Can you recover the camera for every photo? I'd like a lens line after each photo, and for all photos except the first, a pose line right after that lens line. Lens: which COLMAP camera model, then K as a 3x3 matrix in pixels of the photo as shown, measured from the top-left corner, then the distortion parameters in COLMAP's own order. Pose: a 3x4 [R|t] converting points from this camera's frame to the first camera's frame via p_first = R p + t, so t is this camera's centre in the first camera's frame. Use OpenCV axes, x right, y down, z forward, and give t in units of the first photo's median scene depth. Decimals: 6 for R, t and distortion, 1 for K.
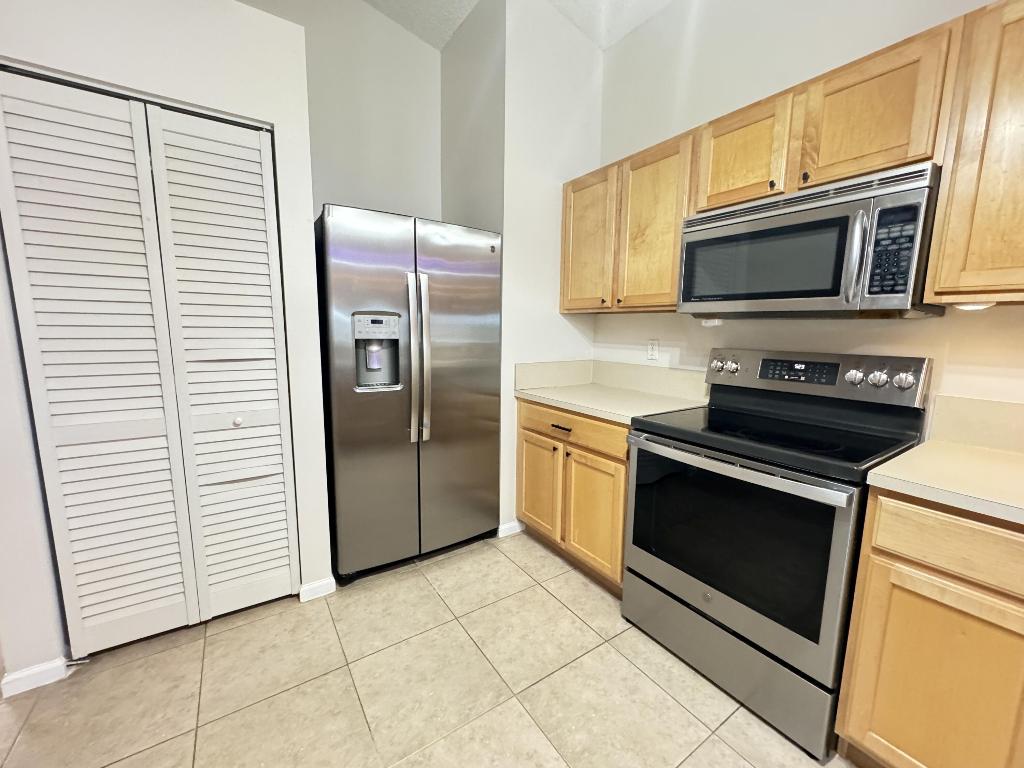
lens RADIAL K [[407.5, 0, 518.7], [0, 407.5, 384.9], [0, 0, 1]] dist [-0.005127, 0.001133]
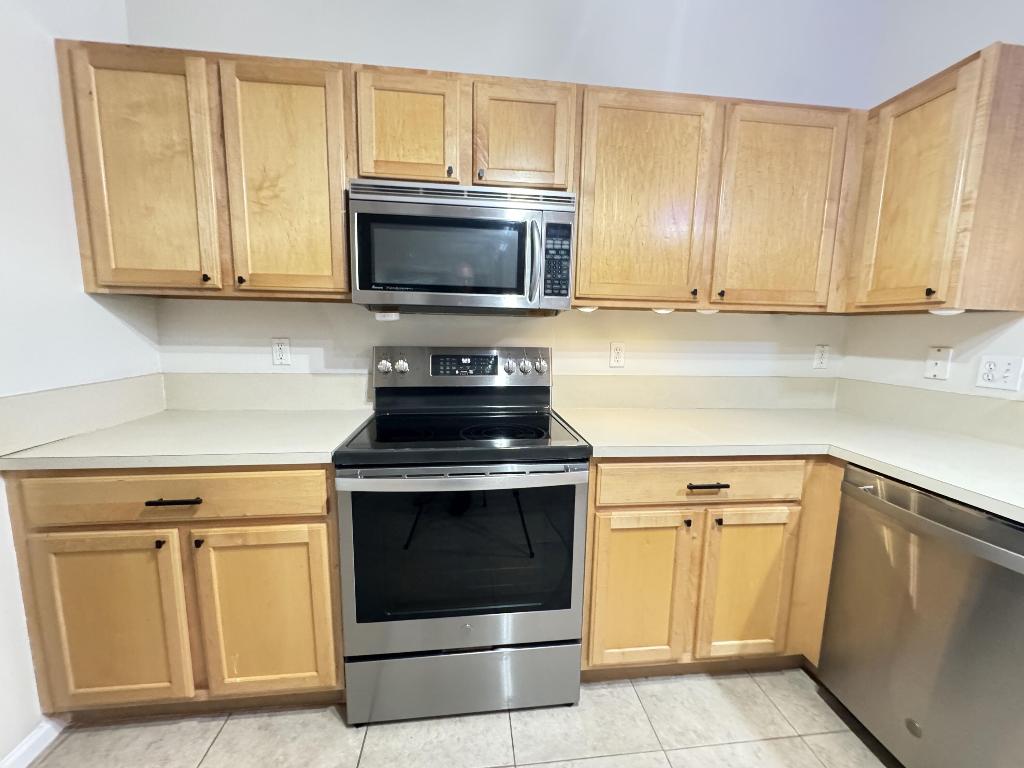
lens RADIAL K [[407.5, 0, 508.9], [0, 407.5, 383.3], [0, 0, 1]] dist [-0.005127, 0.001133]
pose [[0.475305, -0.124654, 0.870946, -0.158499], [0.111593, 0.990459, 0.080859, -0.055115], [-0.872715, 0.058759, 0.484680, 0.372921]]
